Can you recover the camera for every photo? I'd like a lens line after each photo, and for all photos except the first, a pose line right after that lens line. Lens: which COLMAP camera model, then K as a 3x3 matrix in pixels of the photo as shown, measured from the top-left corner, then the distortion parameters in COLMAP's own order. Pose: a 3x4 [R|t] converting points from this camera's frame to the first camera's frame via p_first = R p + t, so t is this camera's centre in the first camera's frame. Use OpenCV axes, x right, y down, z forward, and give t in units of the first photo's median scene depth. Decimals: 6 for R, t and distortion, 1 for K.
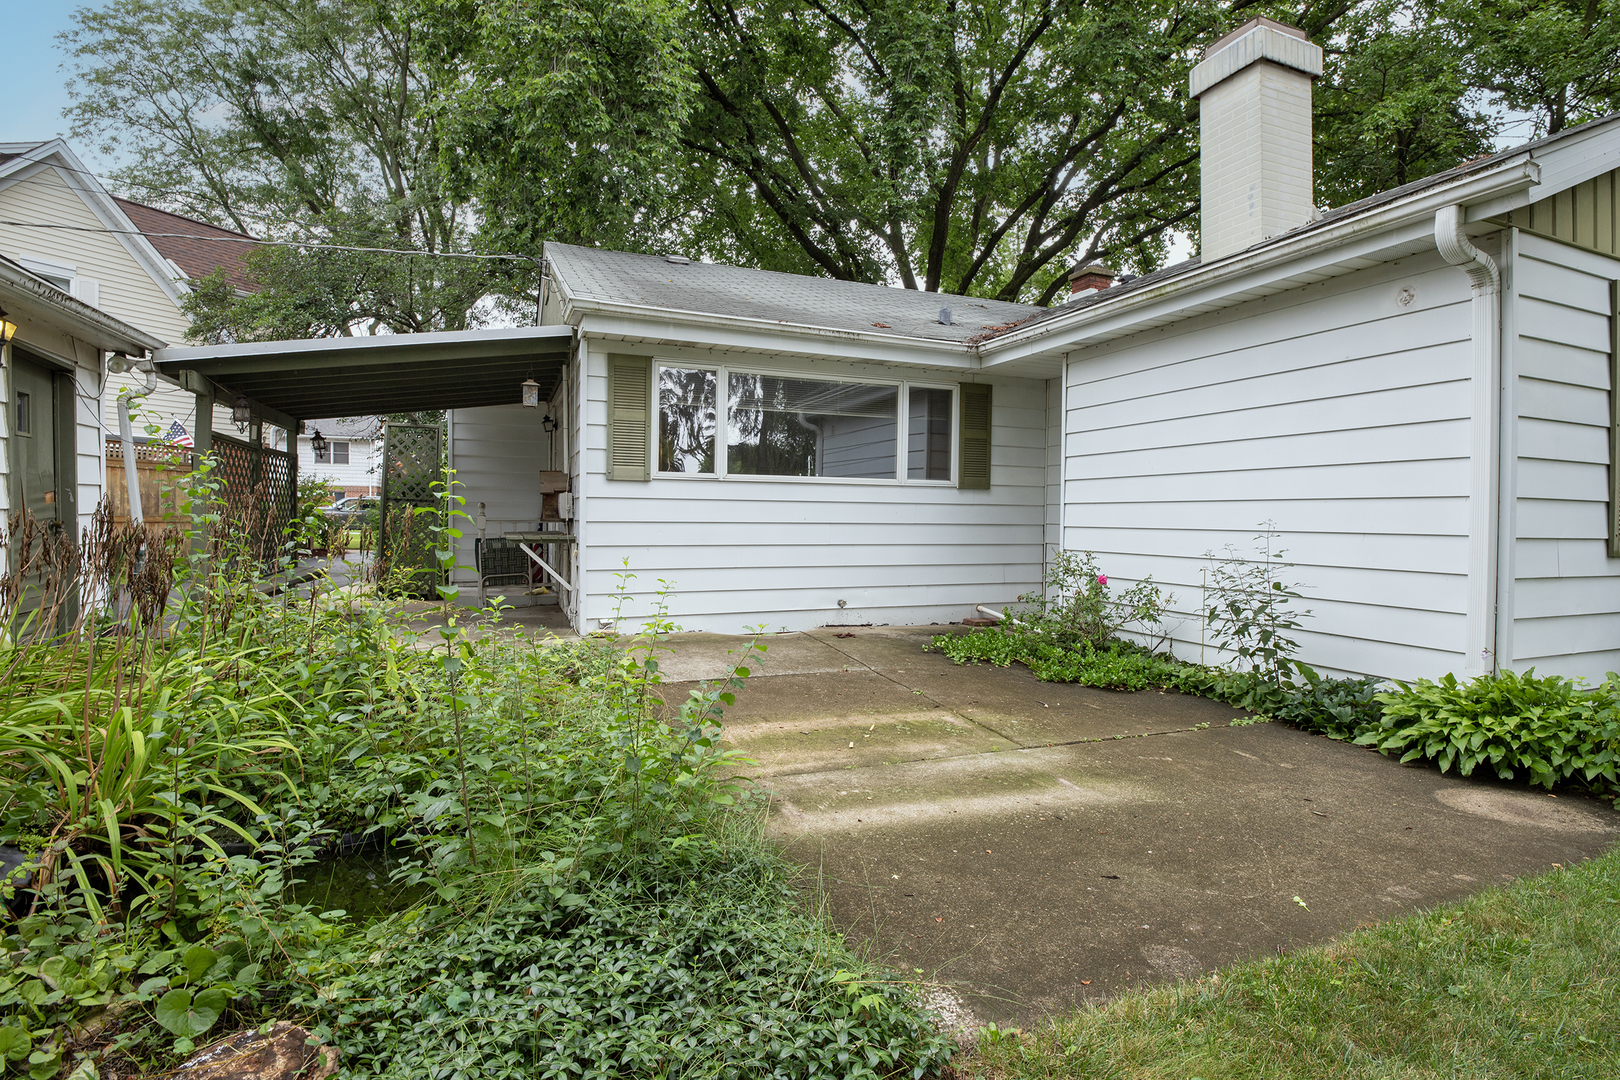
lens RADIAL K [[784.1, 0, 810.0], [0, 784.1, 540.0], [0, 0, 1]] dist [-0.031998, 0.000340]
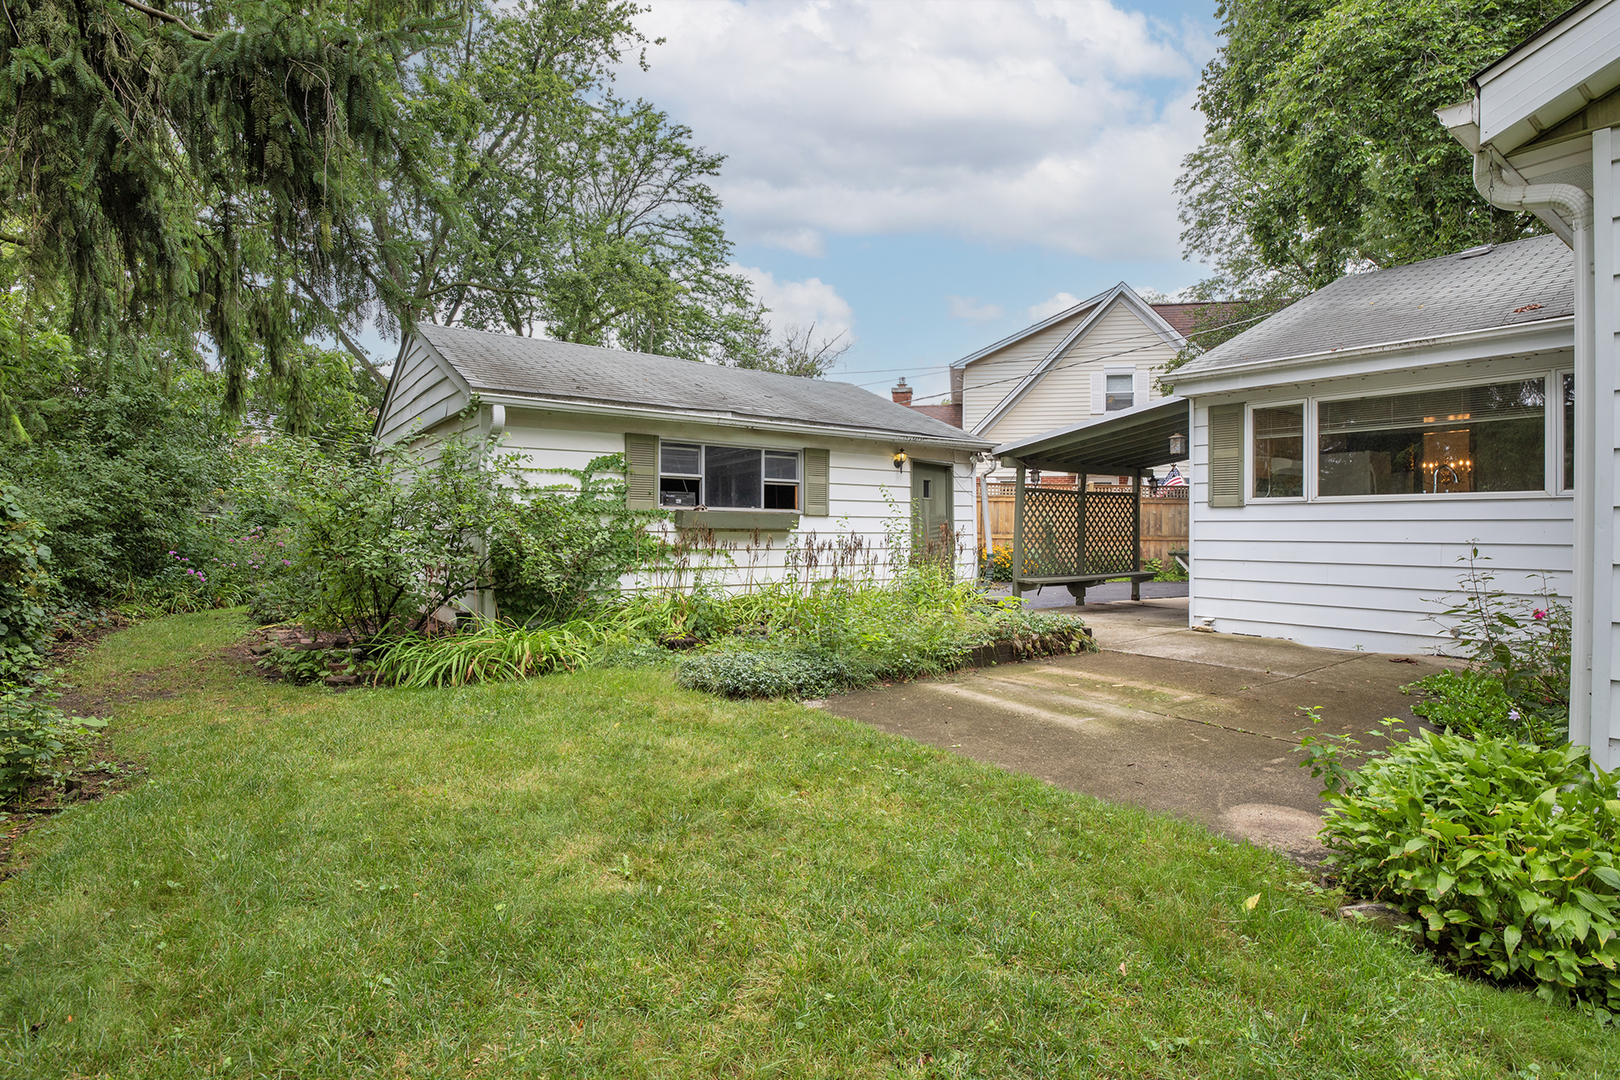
lens RADIAL K [[784.1, 0, 810.0], [0, 784.1, 540.0], [0, 0, 1]] dist [-0.031998, 0.000340]
pose [[0.262488, 0.002649, -0.964932, 0.811697], [-0.029694, 0.999545, -0.005334, 0.001749], [0.964478, 0.030053, 0.262447, 0.061009]]
